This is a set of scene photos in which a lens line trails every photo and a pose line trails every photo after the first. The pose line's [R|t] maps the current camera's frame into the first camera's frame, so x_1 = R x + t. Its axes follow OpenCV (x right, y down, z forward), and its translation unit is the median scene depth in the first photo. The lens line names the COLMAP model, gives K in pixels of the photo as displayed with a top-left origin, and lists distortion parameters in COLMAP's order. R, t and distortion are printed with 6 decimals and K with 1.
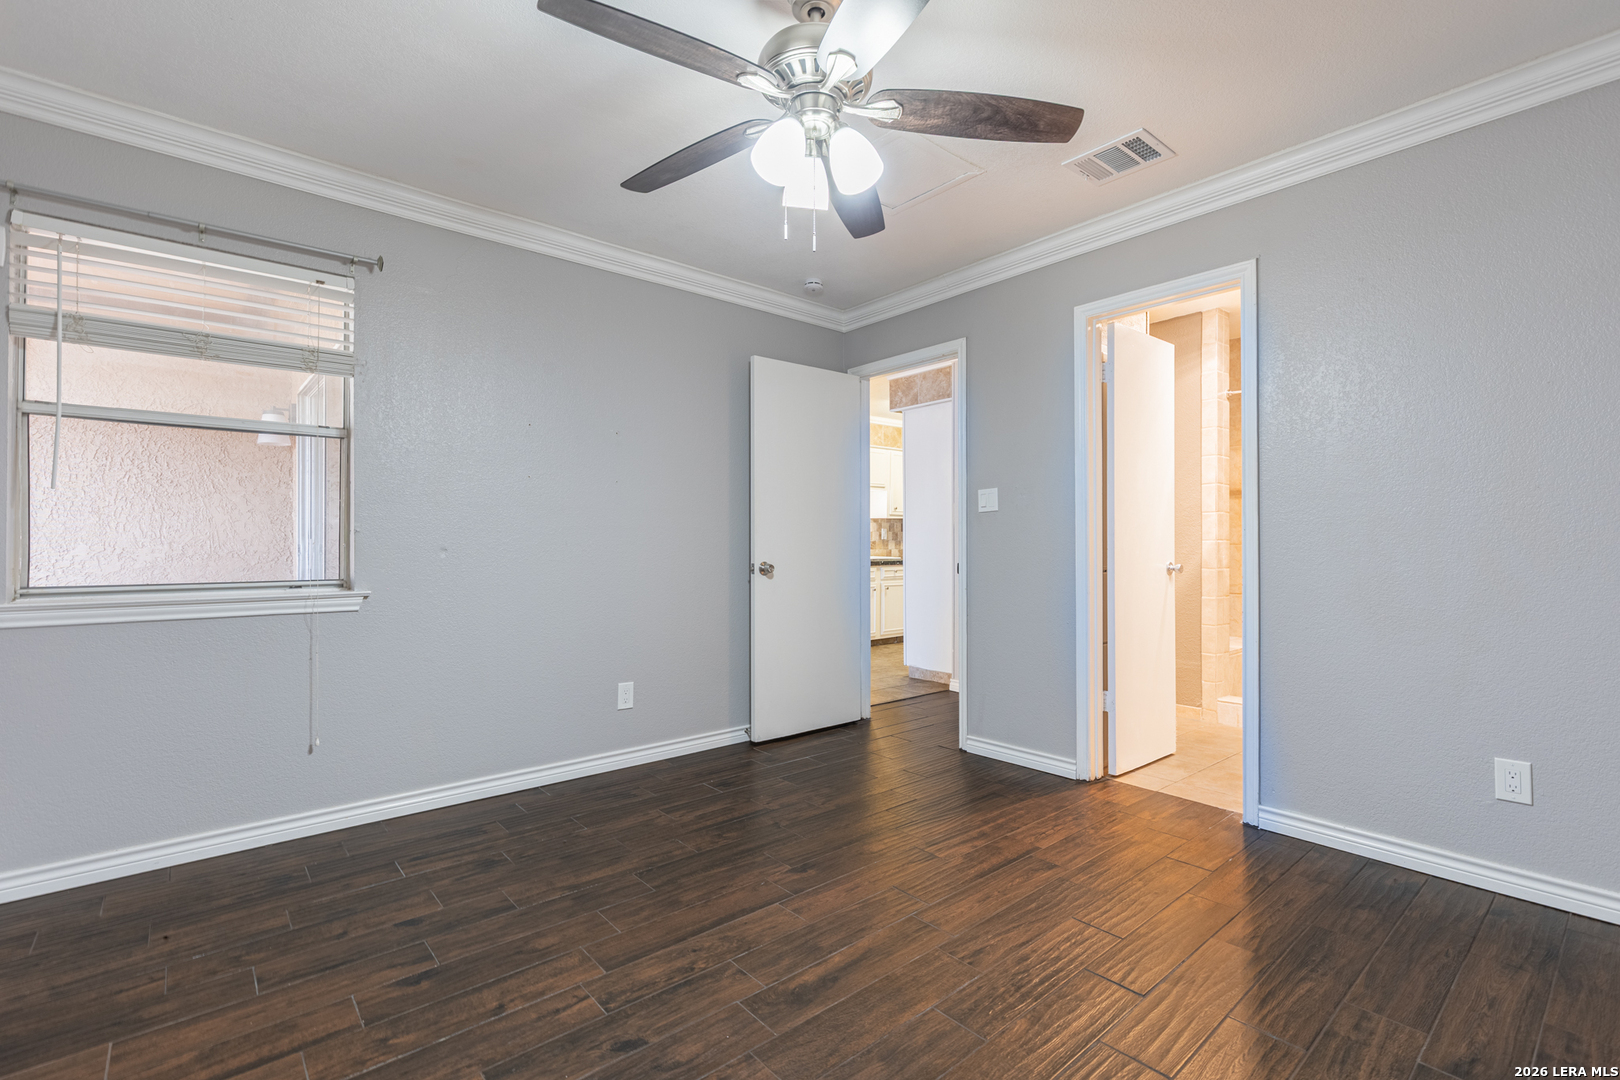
lens RADIAL K [[730.8, 0, 815.7], [0, 730.8, 545.4], [0, 0, 1]] dist [0.006108, -0.001923]
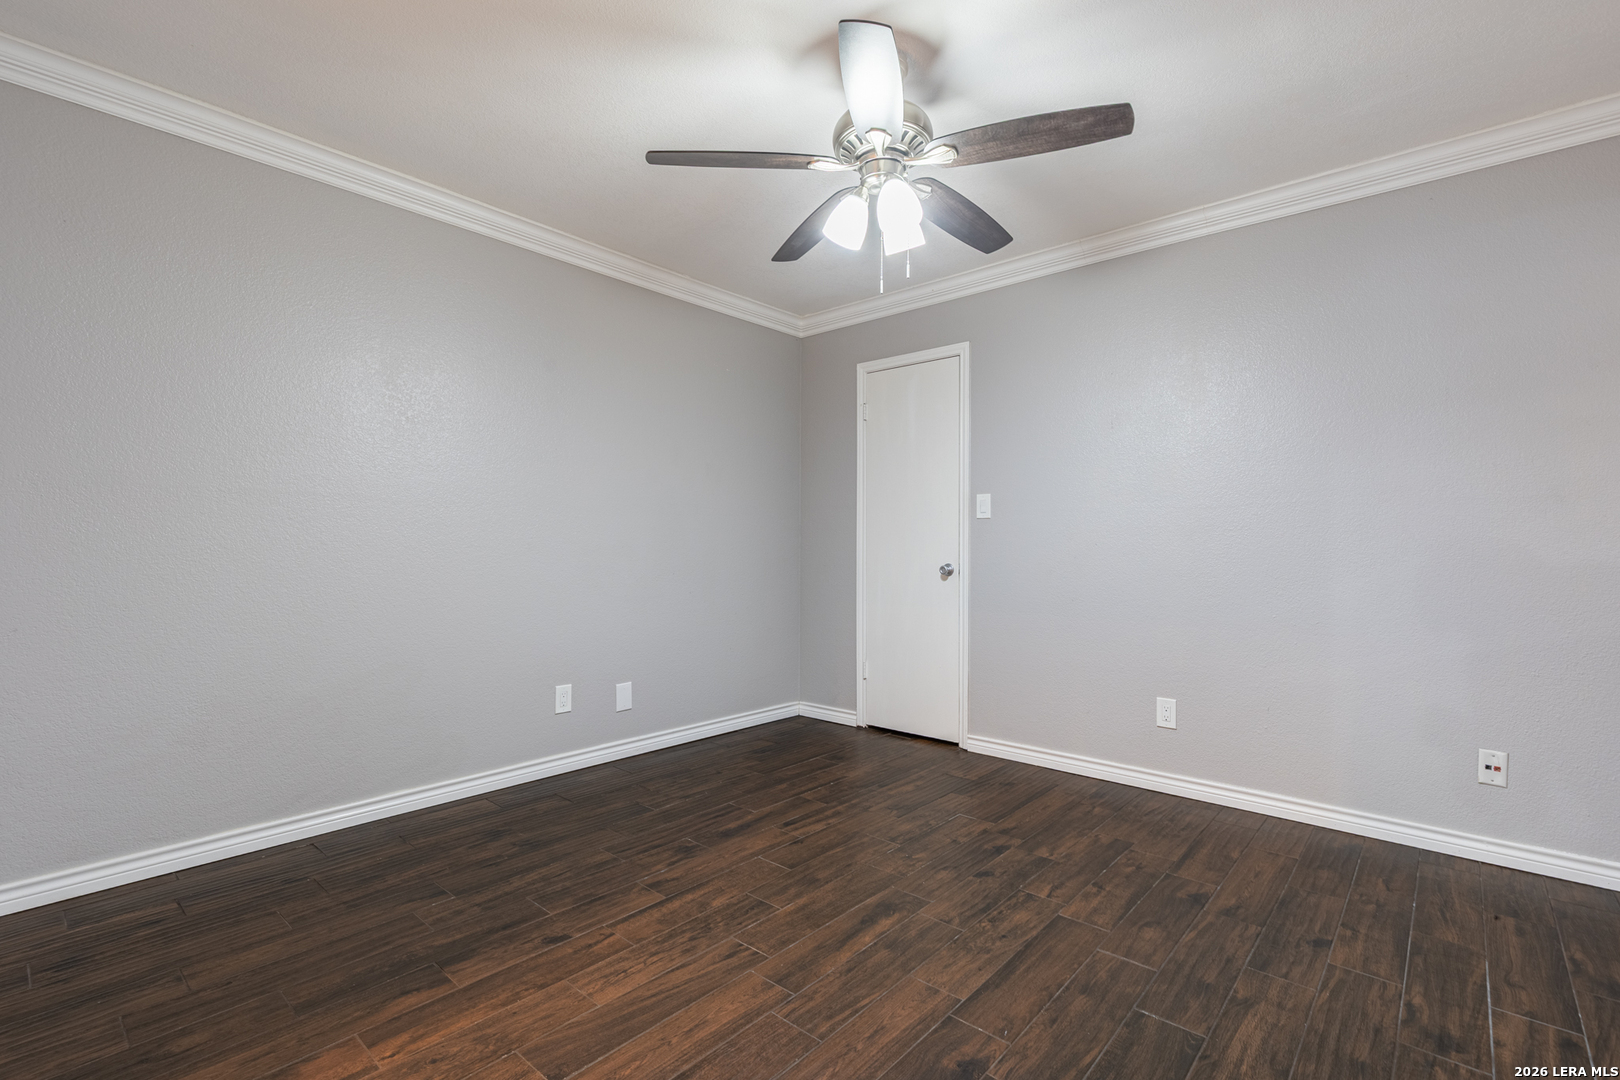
lens RADIAL K [[730.8, 0, 813.0], [0, 730.8, 537.9], [0, 0, 1]] dist [0.006108, -0.001923]
pose [[-0.990878, -0.002775, -0.134731, 0.243340], [-0.002015, 0.999981, -0.005774, -0.005730], [0.134744, -0.005450, -0.990865, 1.985095]]
